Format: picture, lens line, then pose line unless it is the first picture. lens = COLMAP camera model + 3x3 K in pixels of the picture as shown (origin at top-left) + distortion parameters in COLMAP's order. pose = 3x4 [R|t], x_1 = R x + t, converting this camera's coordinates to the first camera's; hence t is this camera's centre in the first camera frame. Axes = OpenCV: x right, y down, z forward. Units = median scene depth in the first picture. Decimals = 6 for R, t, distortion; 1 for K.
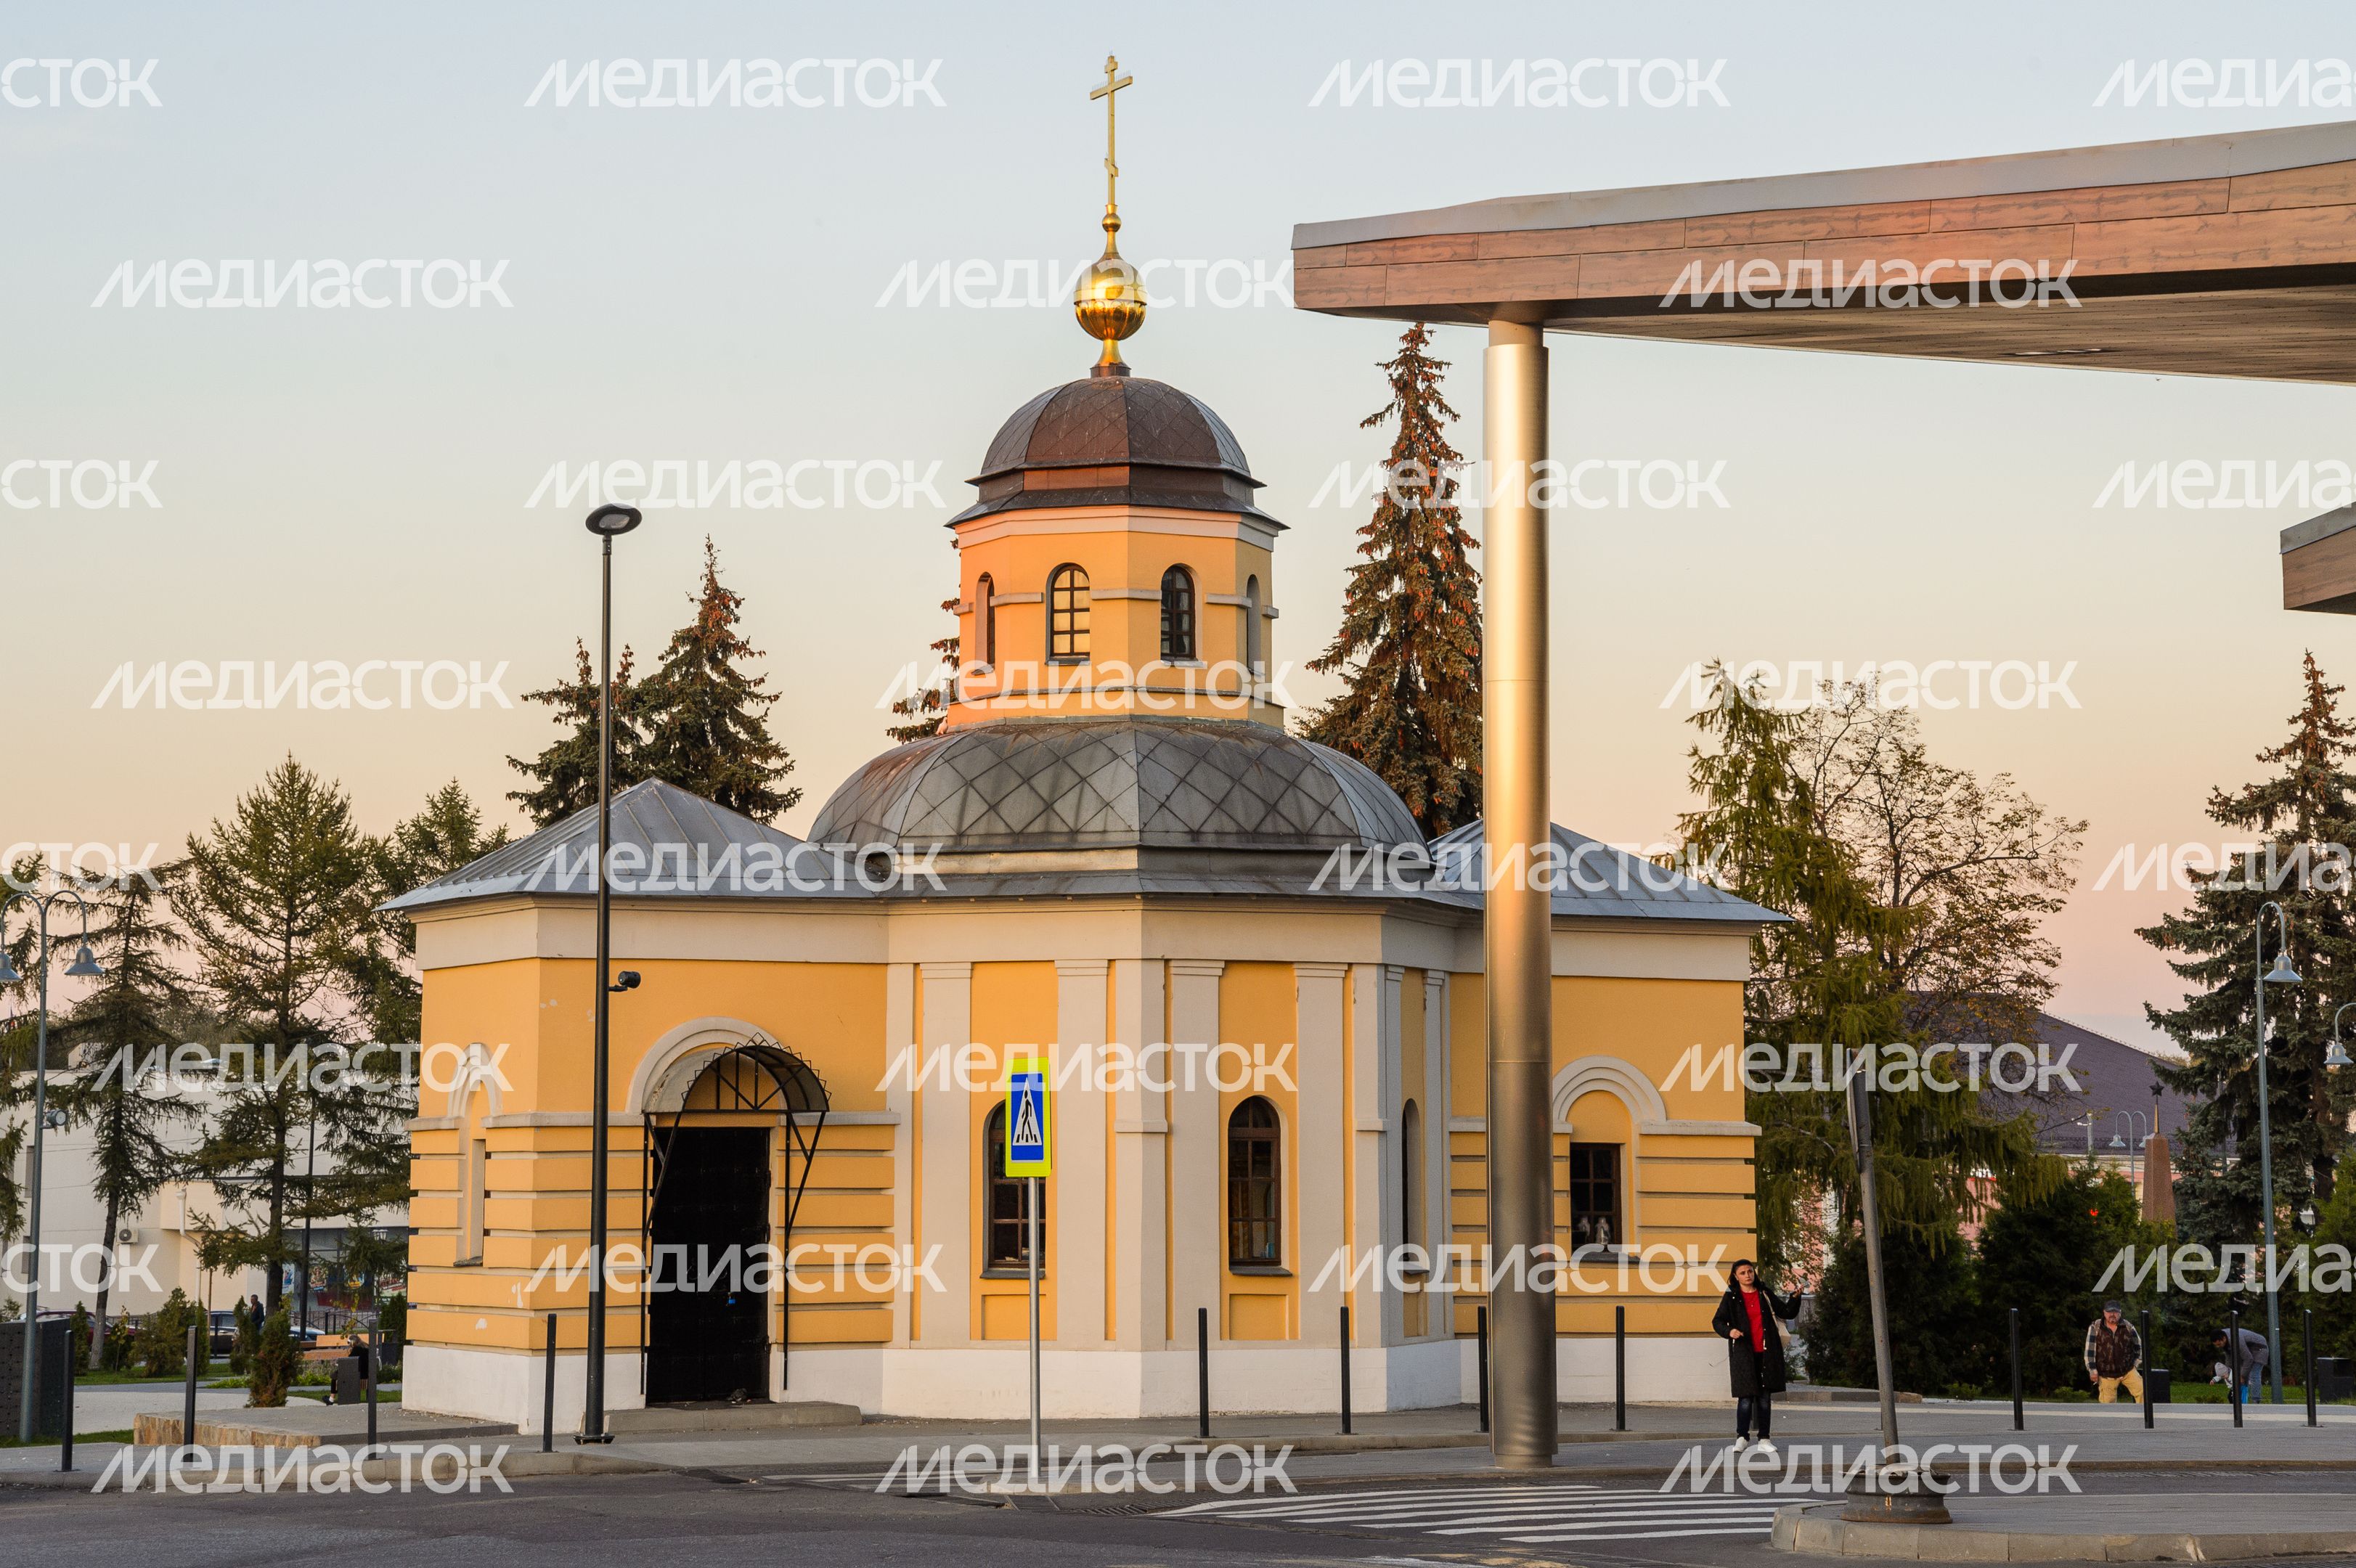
lens RADIAL K [[4627.1, 0, 1171.6], [0, 4627.1, 761.6], [0, 0, 1]] dist [0.230775, 0.000000]
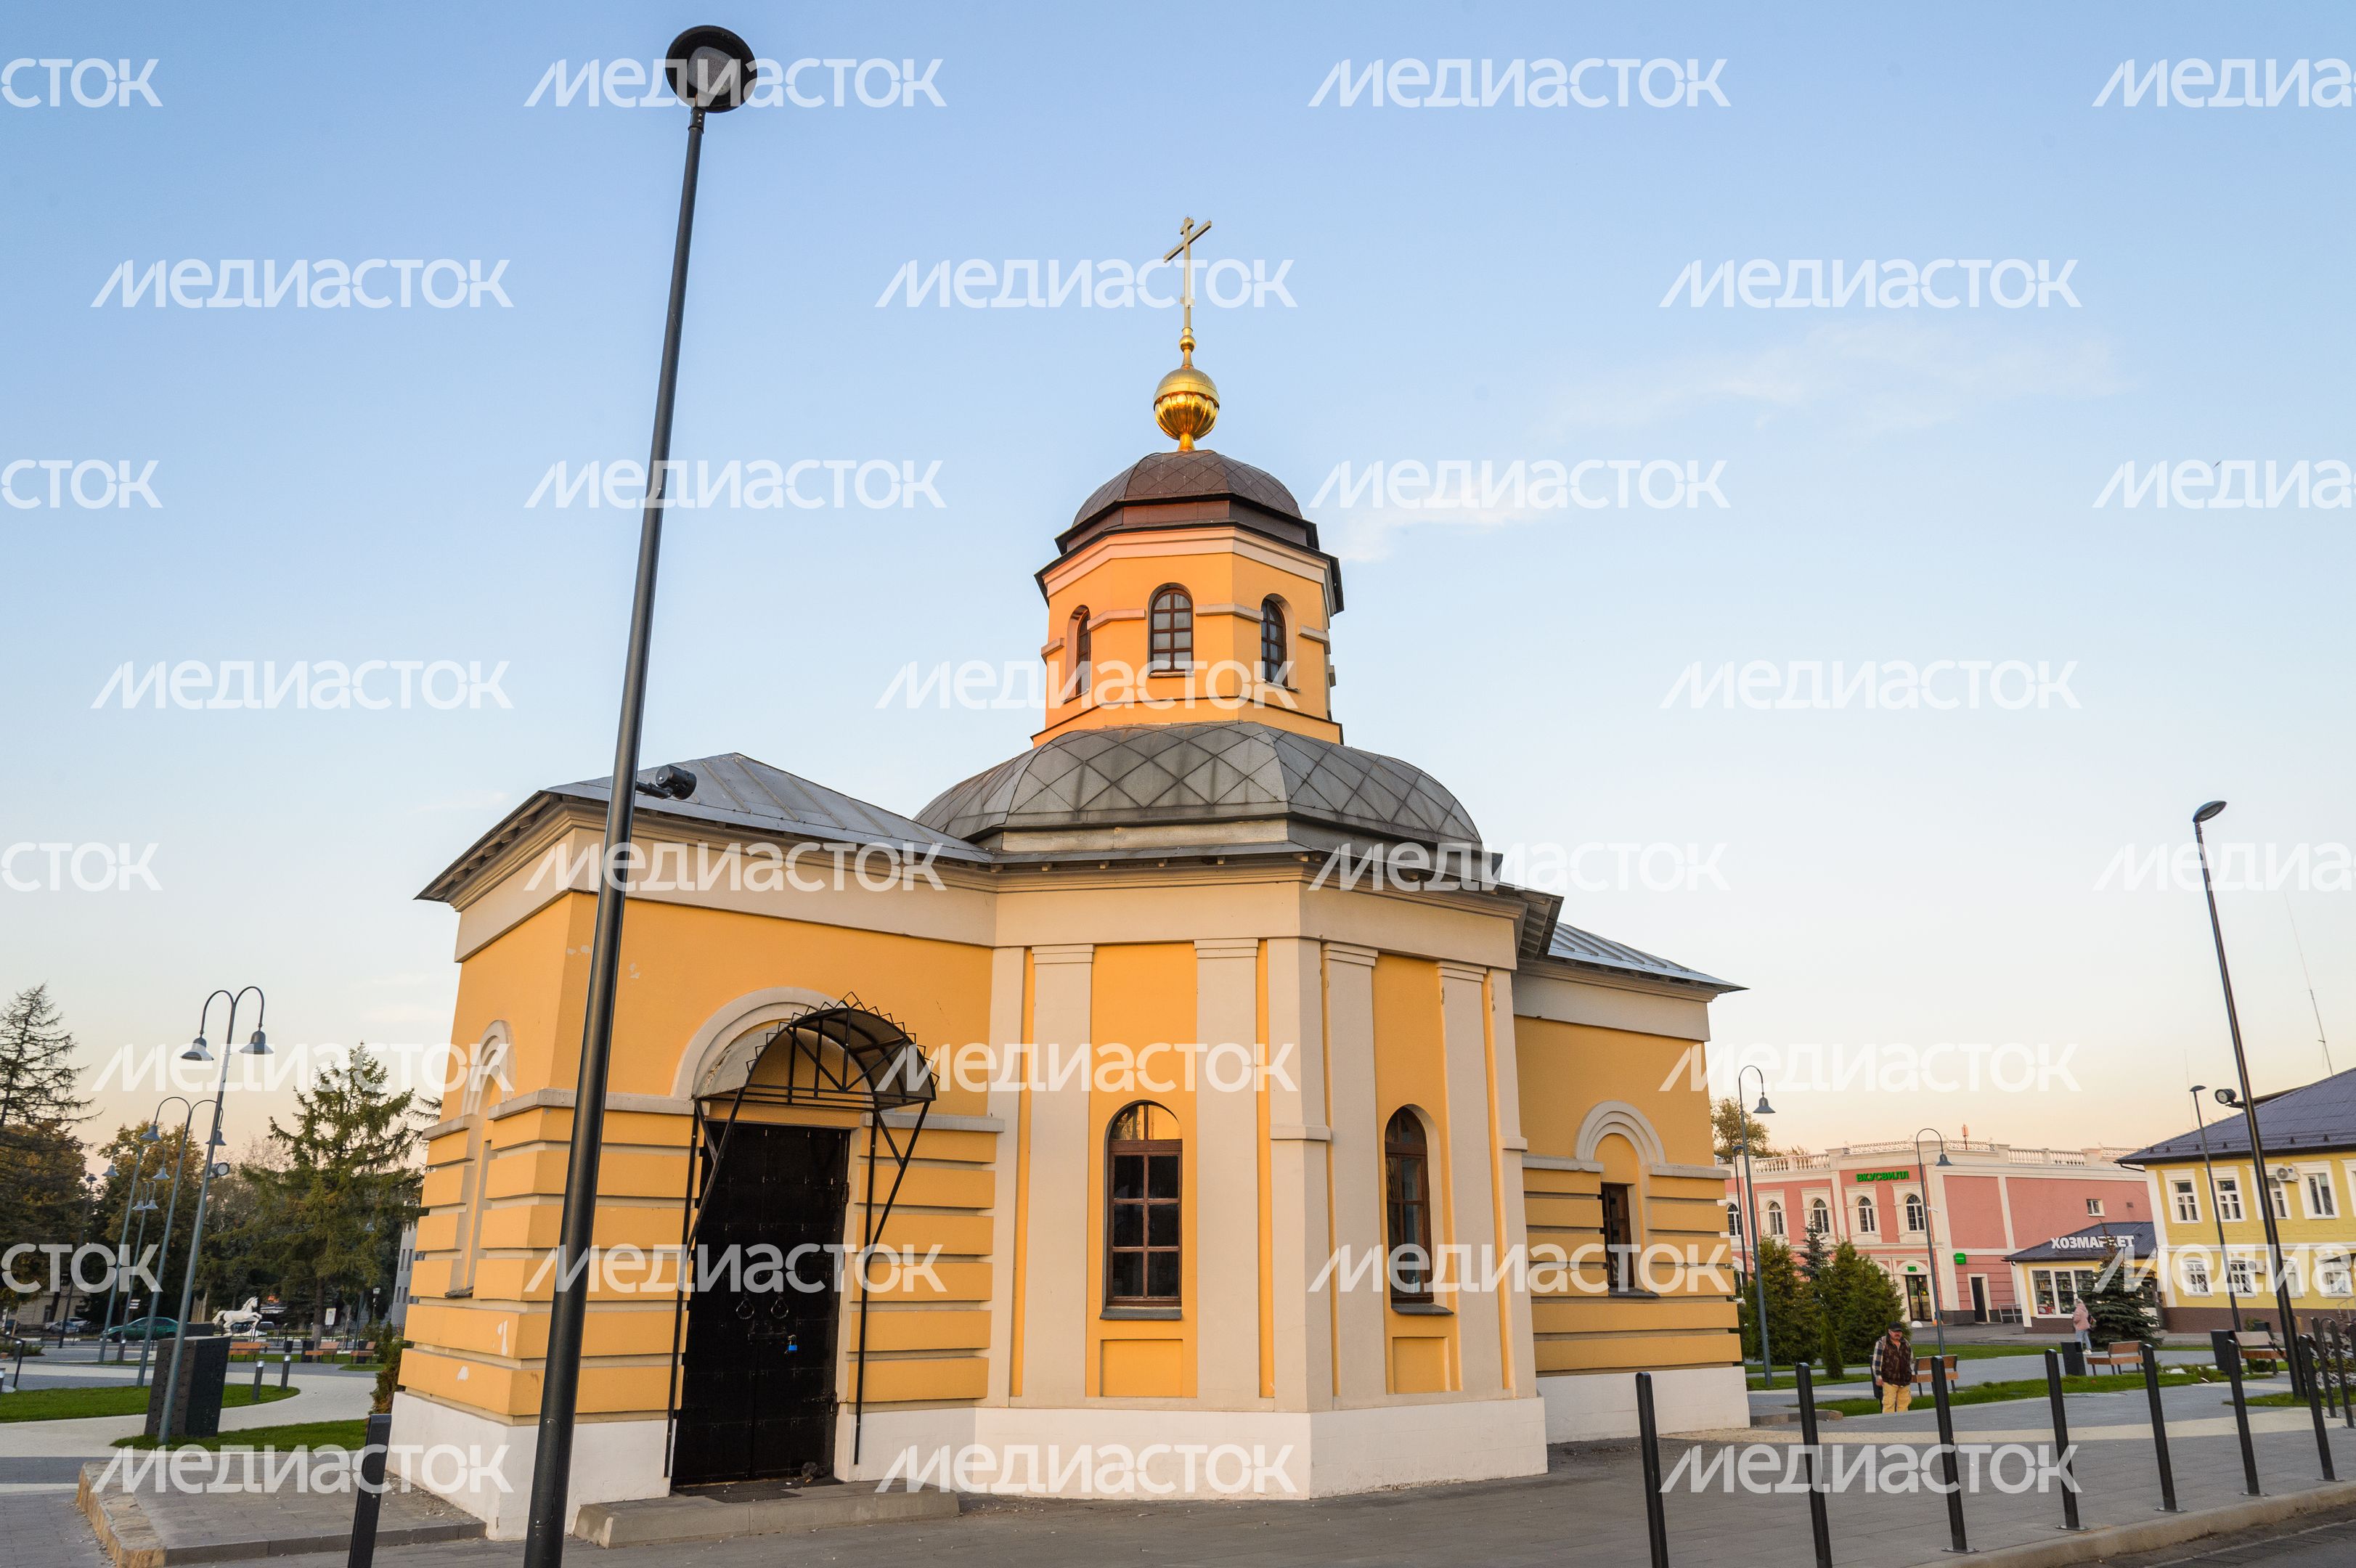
lens RADIAL K [[1582.9, 0, 1188.5], [0, 1582.9, 803.6], [0, 0, 1]] dist [-0.032783, -0.005472]
pose [[0.985738, 0.049765, 0.160759, -0.074419], [-0.016543, 0.979304, -0.201719, 0.076755], [-0.167471, 0.196183, 0.966160, 0.698797]]
